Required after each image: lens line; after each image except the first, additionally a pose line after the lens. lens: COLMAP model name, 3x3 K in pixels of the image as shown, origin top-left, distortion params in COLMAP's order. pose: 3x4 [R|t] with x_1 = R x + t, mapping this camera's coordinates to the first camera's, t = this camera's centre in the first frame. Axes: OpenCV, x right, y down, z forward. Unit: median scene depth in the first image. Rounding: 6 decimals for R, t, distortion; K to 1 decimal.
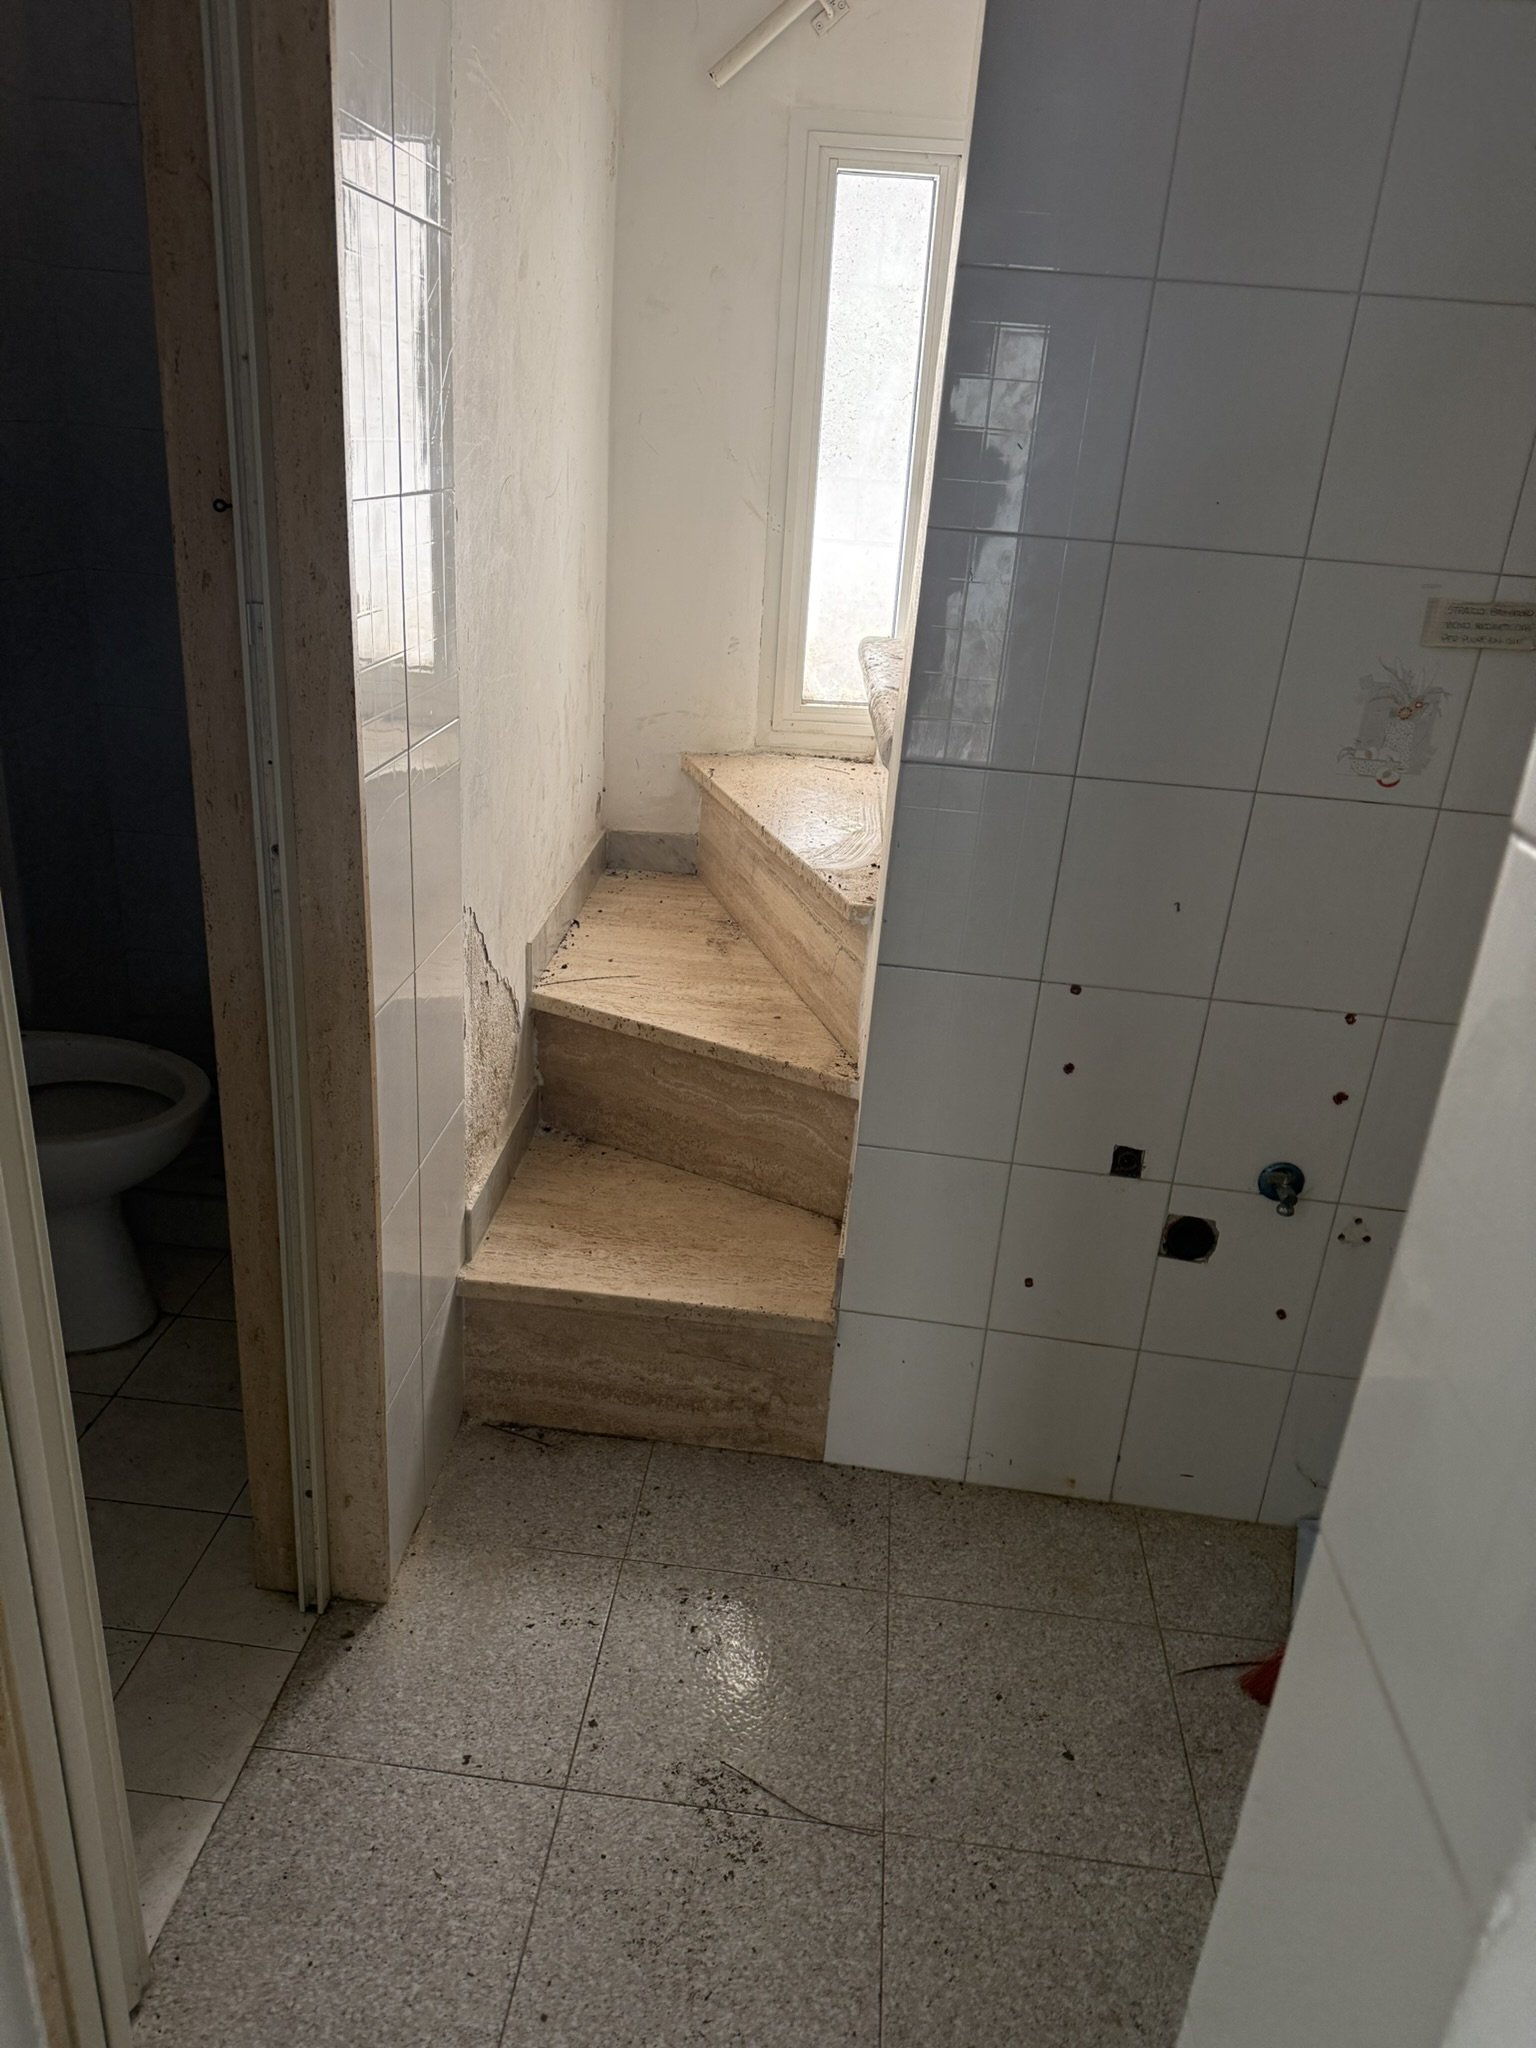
lens RADIAL K [[1425.0, 0, 768.0], [0, 1425.0, 1024.0], [0, 0, 1]] dist [0.104774, -0.155600]
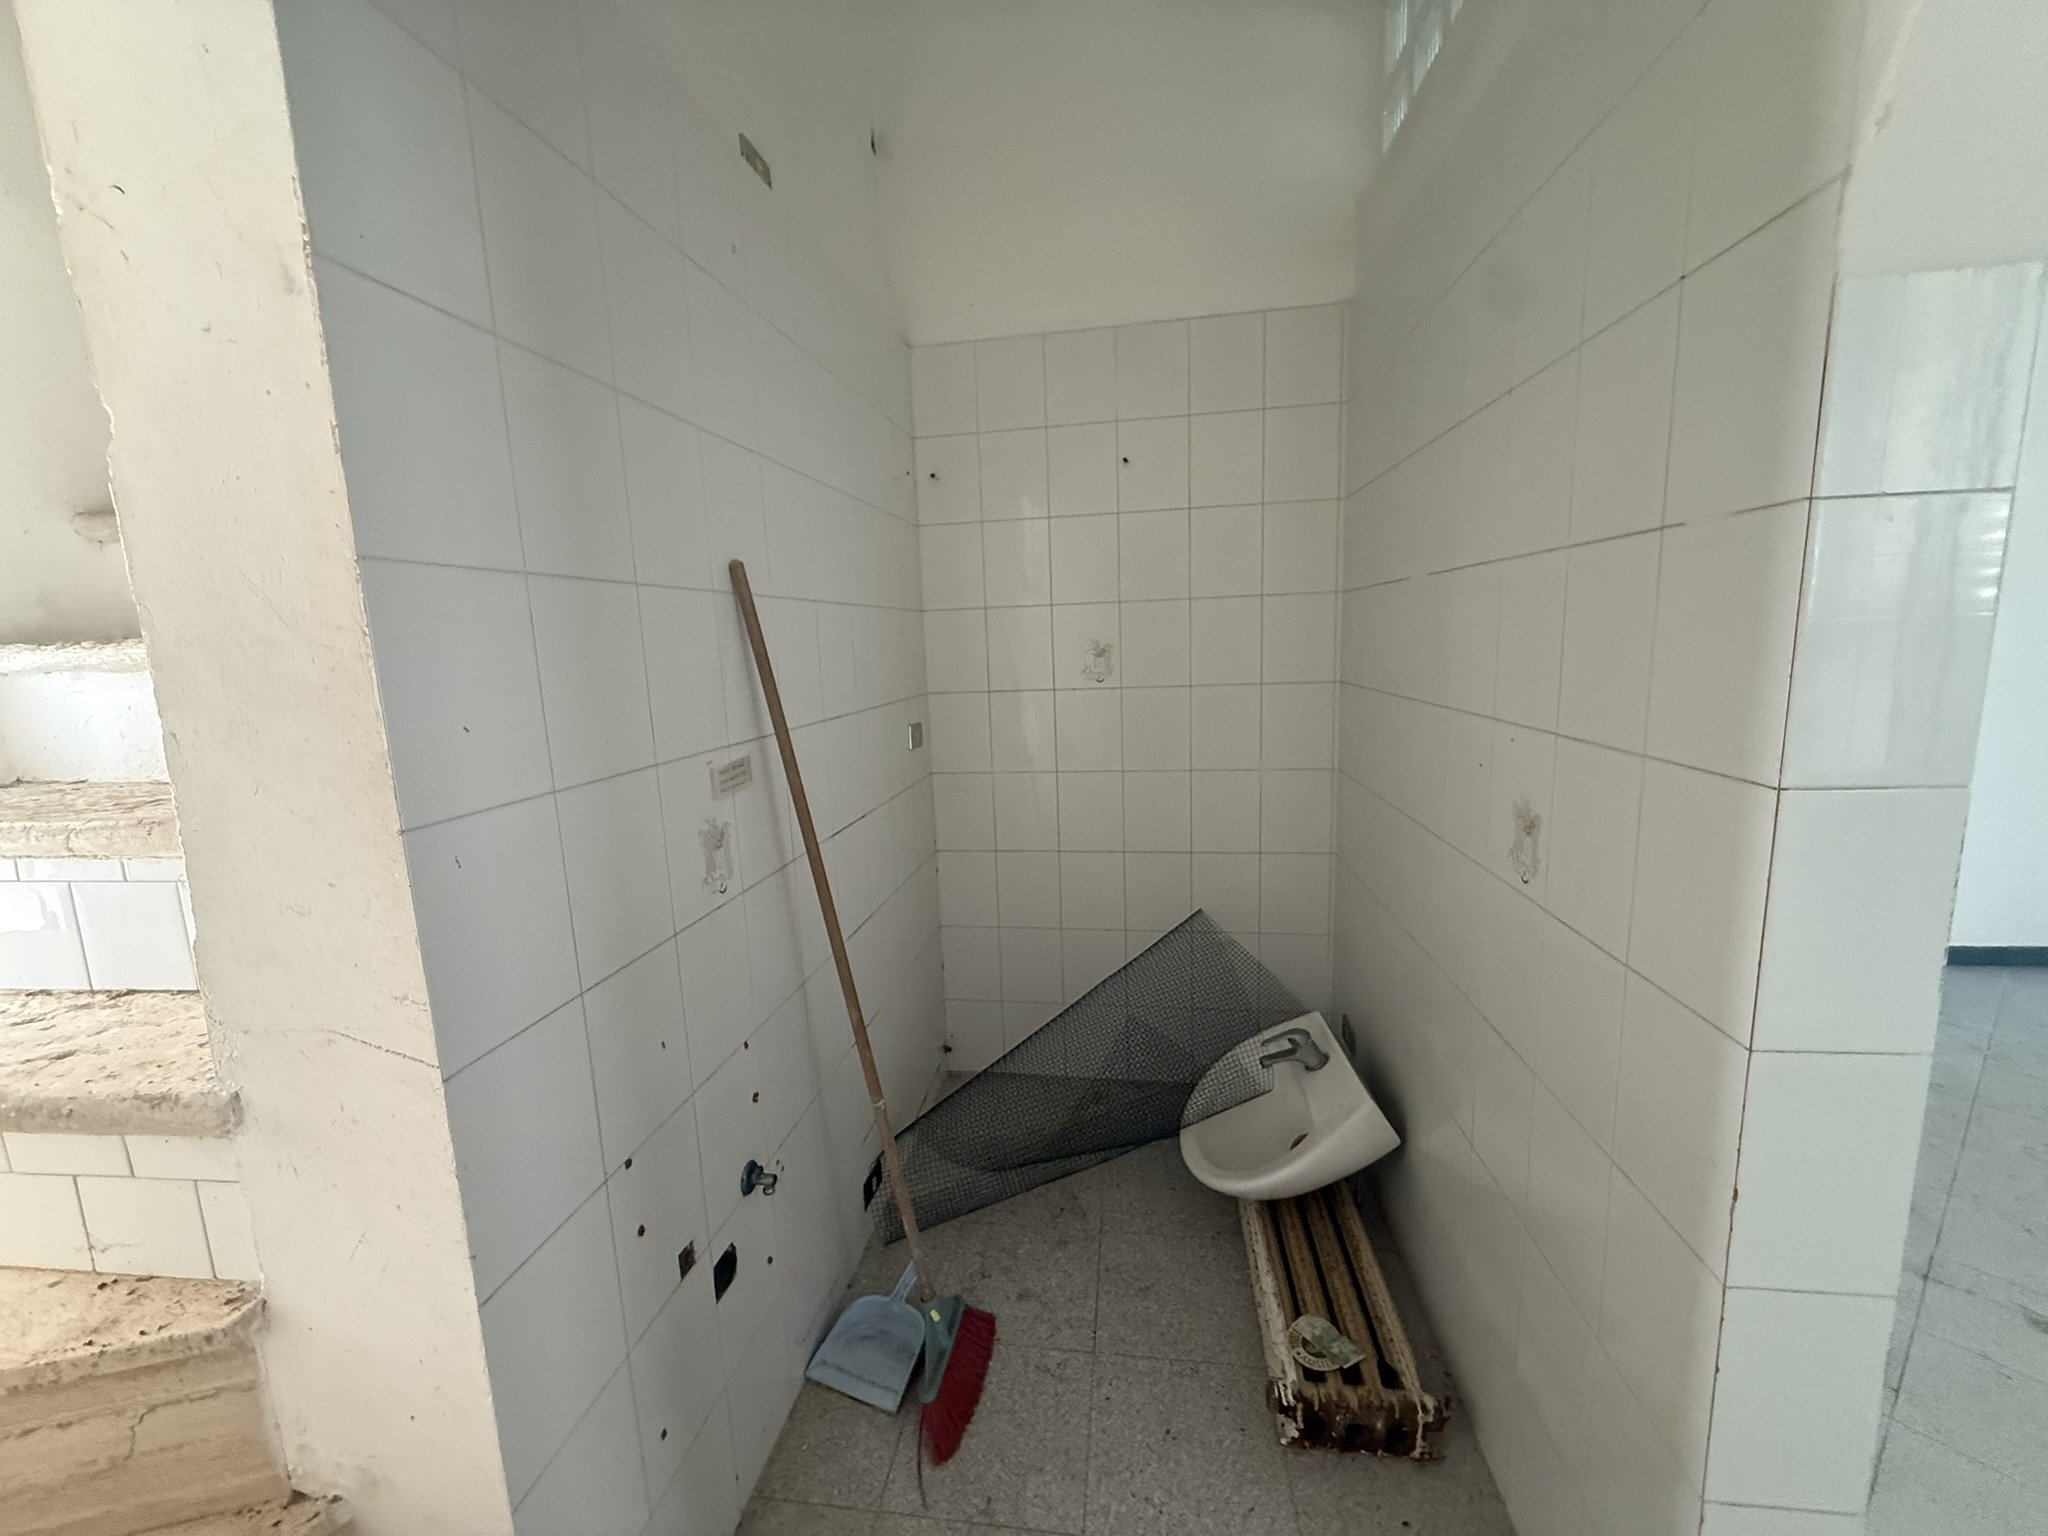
lens RADIAL K [[820.9, 0, 1024.0], [0, 820.9, 768.0], [0, 0, 1]] dist [0.000960, 0.000253]
pose [[0.051324, -0.232971, 0.971128, -0.331329], [0.422242, 0.886283, 0.190301, -0.307082], [-0.905029, 0.400284, 0.143858, 0.562083]]
